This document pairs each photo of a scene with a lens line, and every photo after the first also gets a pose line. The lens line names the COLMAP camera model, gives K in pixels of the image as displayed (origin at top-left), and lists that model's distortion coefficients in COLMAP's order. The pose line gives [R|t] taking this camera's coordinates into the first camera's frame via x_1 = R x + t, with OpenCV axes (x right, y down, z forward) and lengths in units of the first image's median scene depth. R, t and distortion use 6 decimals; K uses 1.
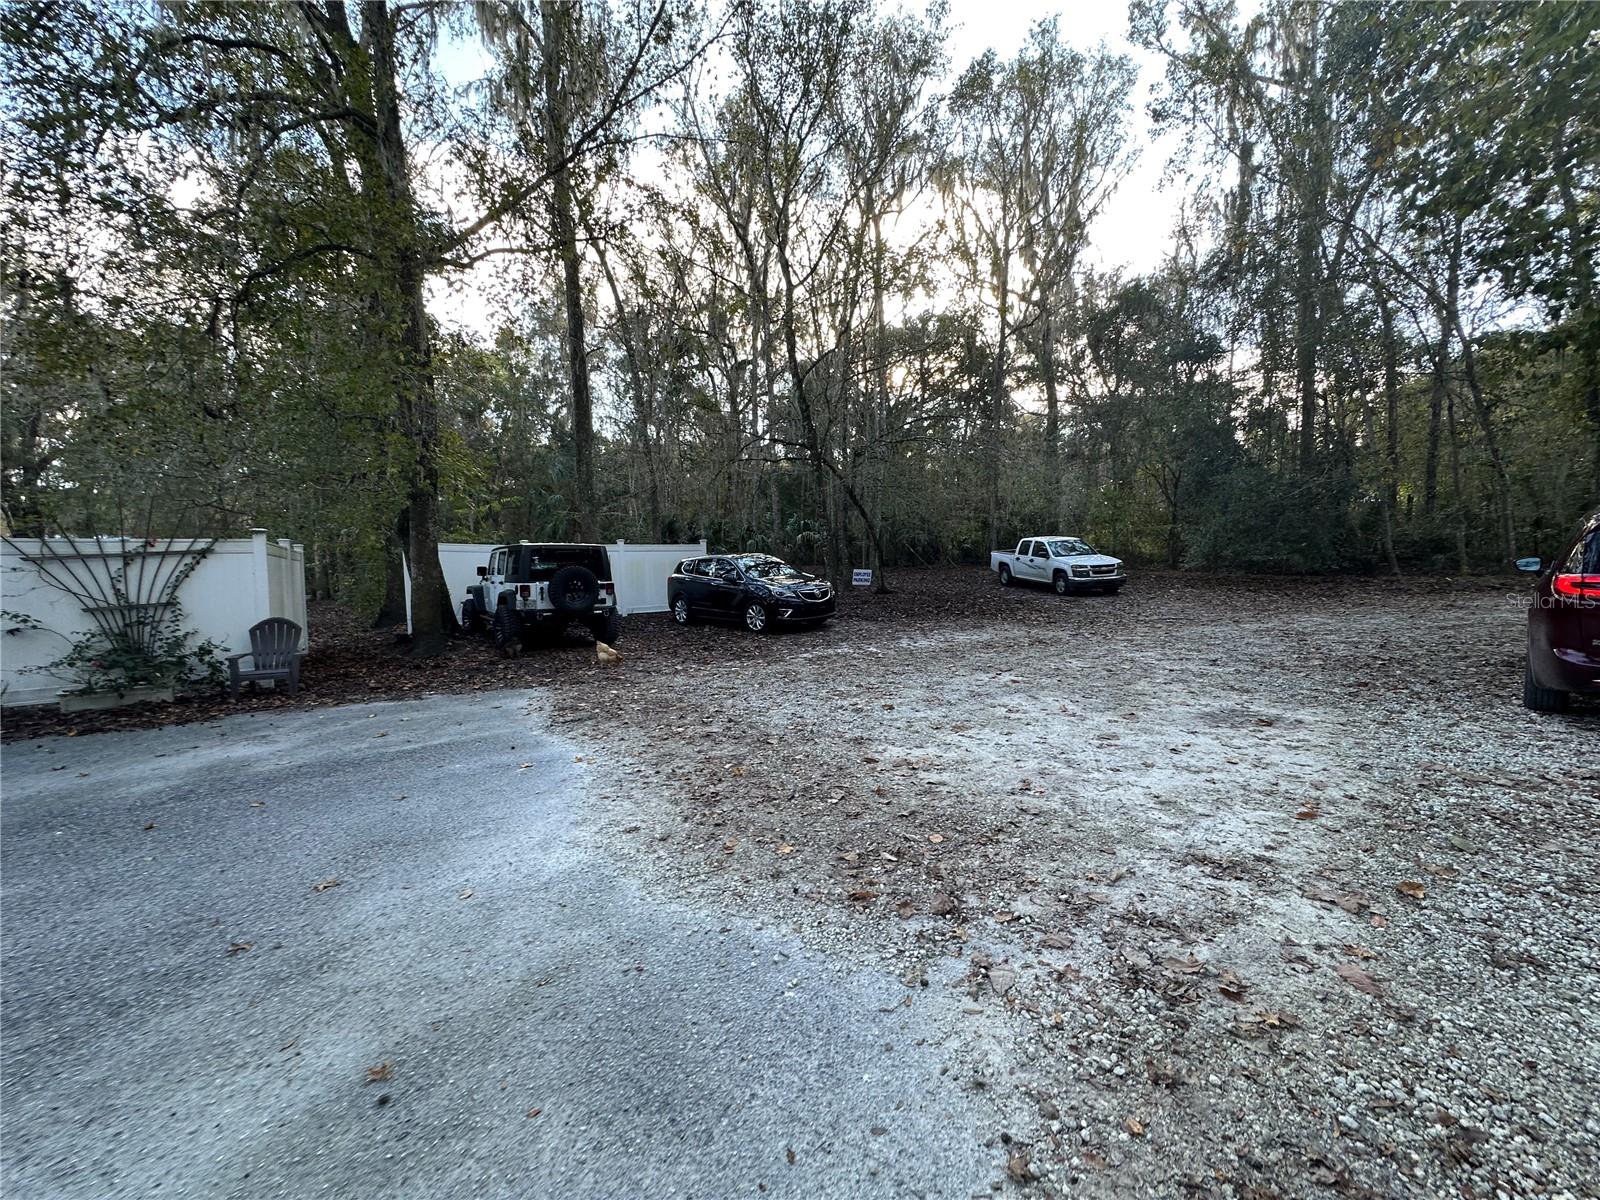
lens RADIAL K [[638.9, 0, 801.0], [0, 638.9, 598.8], [0, 0, 1]] dist [-0.003637, 0.000695]
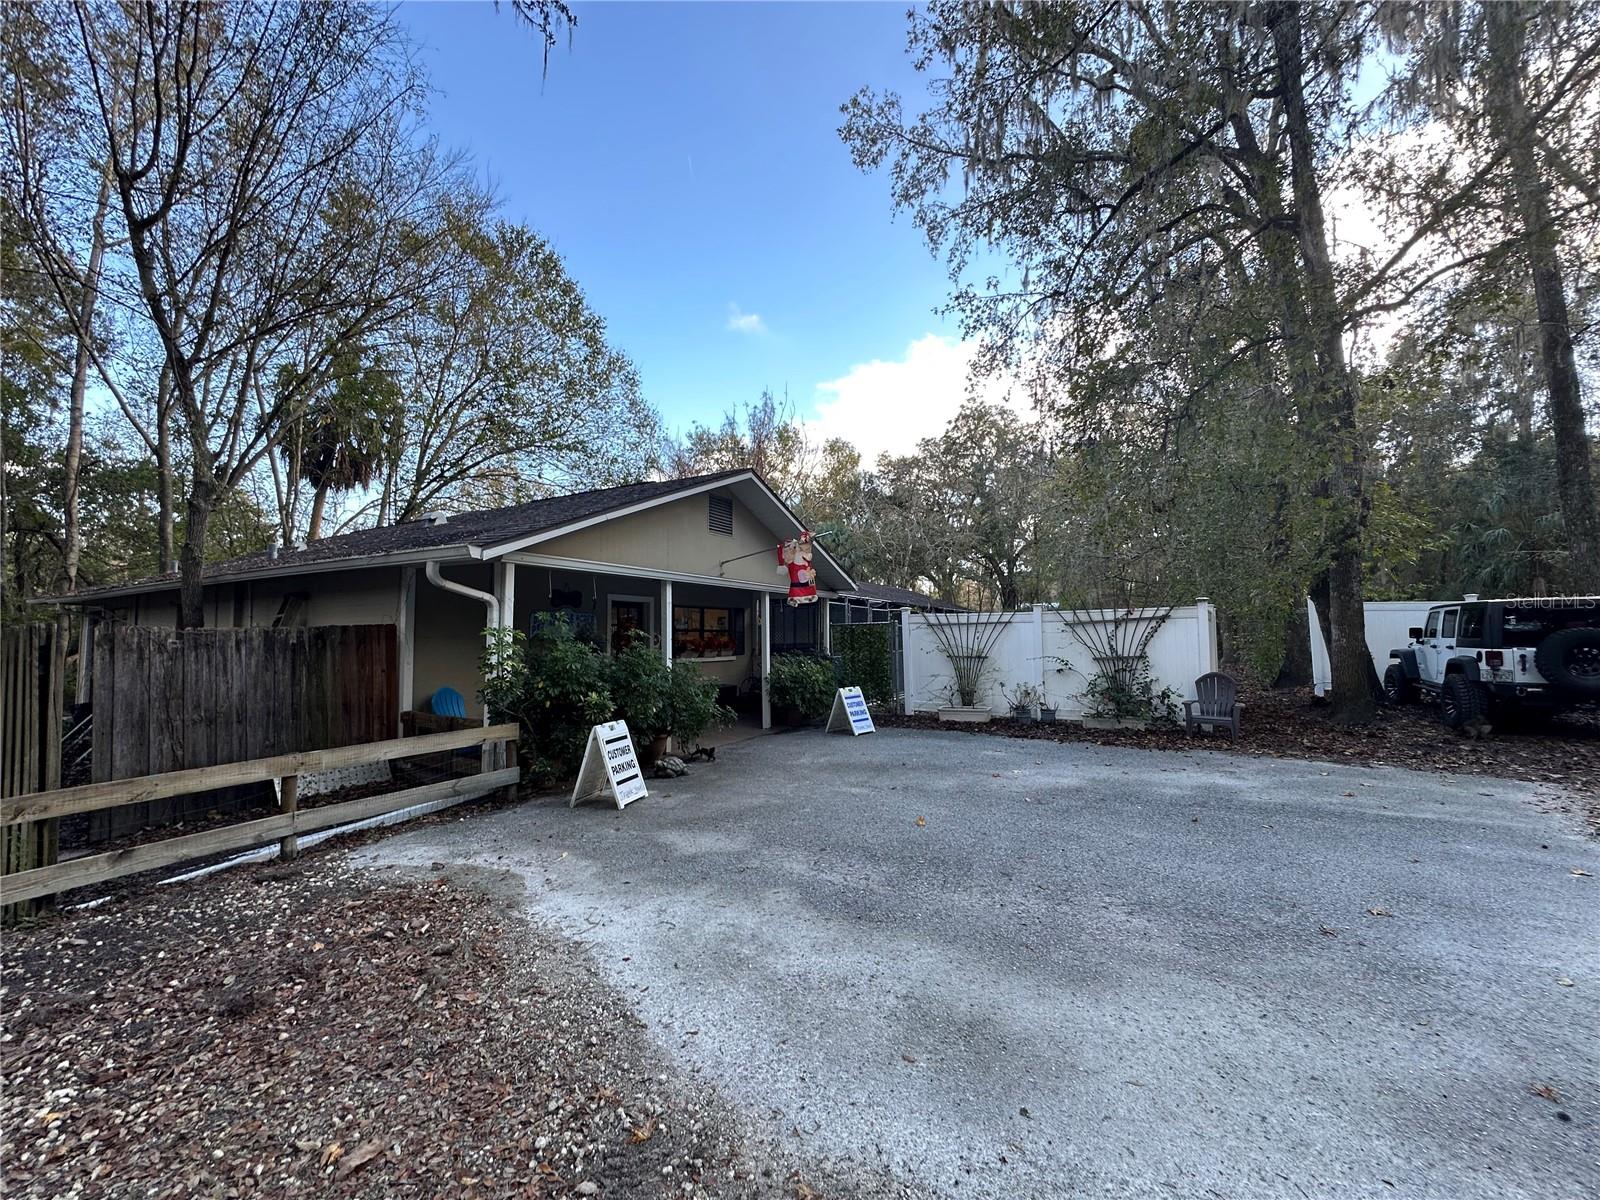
lens RADIAL K [[638.9, 0, 801.0], [0, 638.9, 598.8], [0, 0, 1]] dist [-0.003637, 0.000695]
pose [[0.378179, -0.040375, -0.924852, -0.018883], [-0.043013, 0.997203, -0.061122, -0.001049], [0.924733, 0.062896, 0.375385, -0.166408]]
